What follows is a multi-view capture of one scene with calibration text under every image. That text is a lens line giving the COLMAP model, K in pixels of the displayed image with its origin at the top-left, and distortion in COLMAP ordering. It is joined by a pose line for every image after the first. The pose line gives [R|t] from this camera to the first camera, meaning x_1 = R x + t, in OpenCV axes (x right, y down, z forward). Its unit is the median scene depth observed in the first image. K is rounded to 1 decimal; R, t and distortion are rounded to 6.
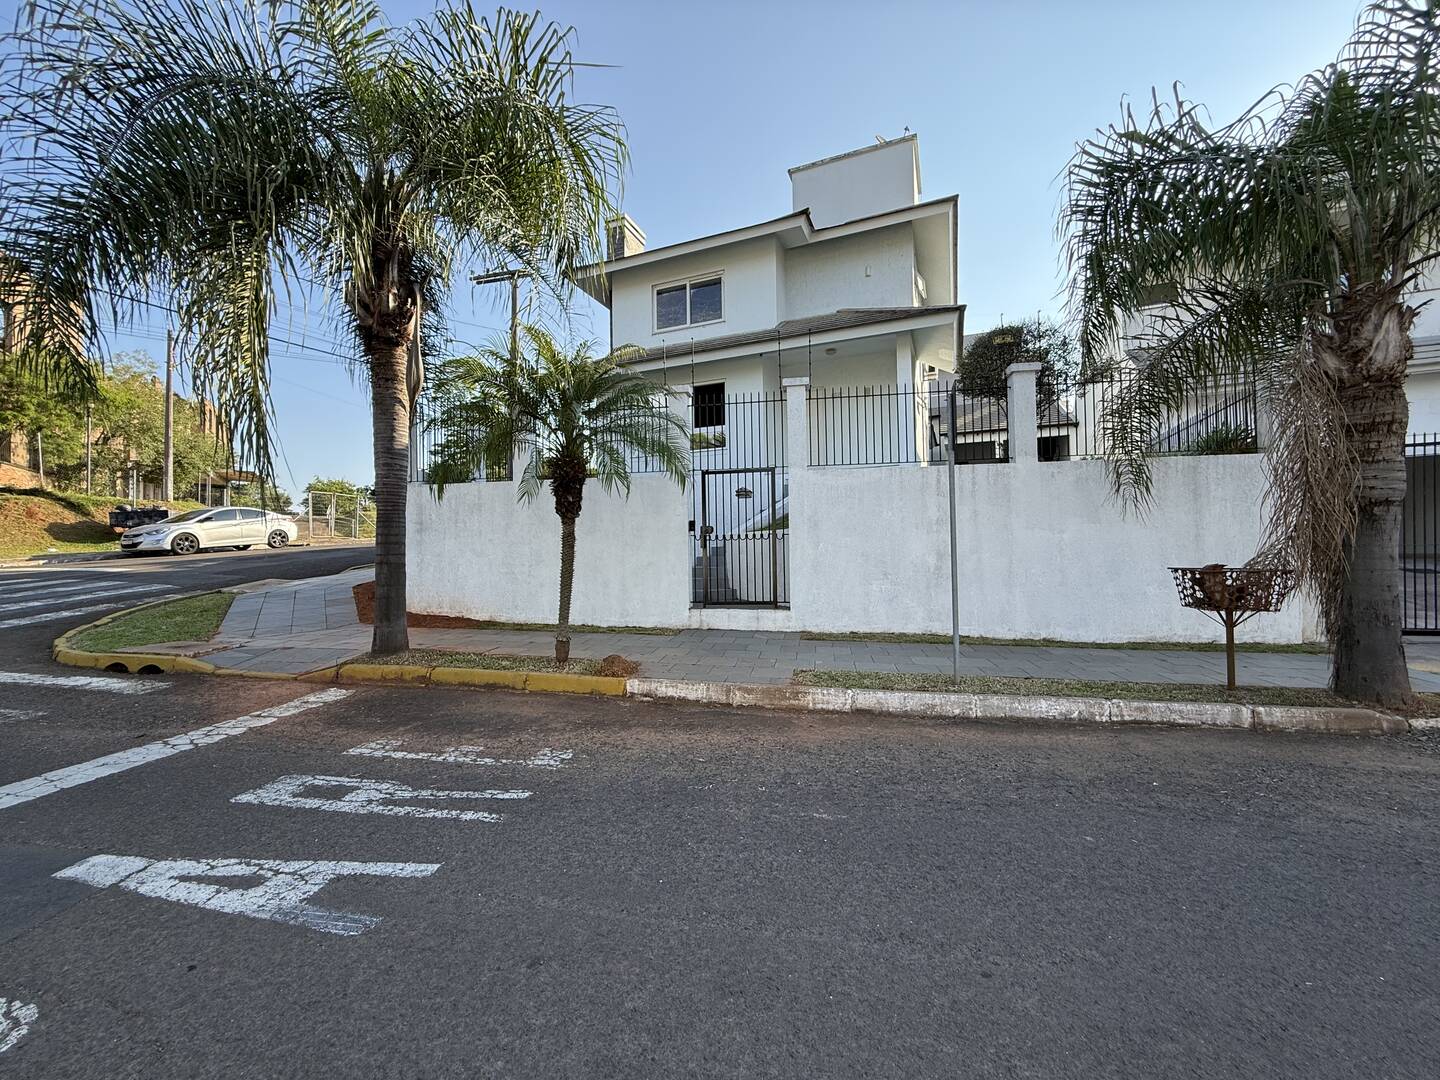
lens RADIAL K [[579.4, 0, 720.0], [0, 579.4, 540.0], [0, 0, 1]] dist [-0.001326, -0.000169]
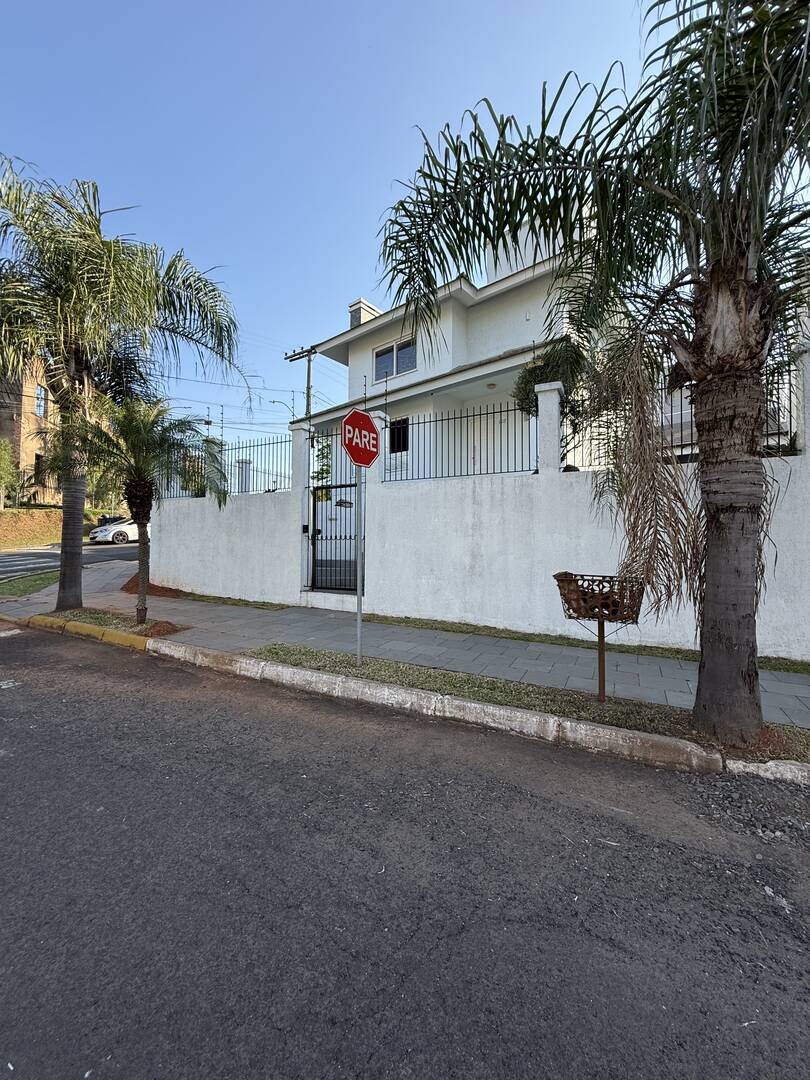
lens RADIAL K [[434.6, 0, 394.1], [0, 434.6, 535.9], [0, 0, 1]] dist [-0.001326, -0.000169]
pose [[0.952446, 0.011324, -0.304496, 0.625069], [-0.012969, 0.999910, -0.003382, -0.010728], [0.304431, 0.007170, 0.952508, 0.156381]]
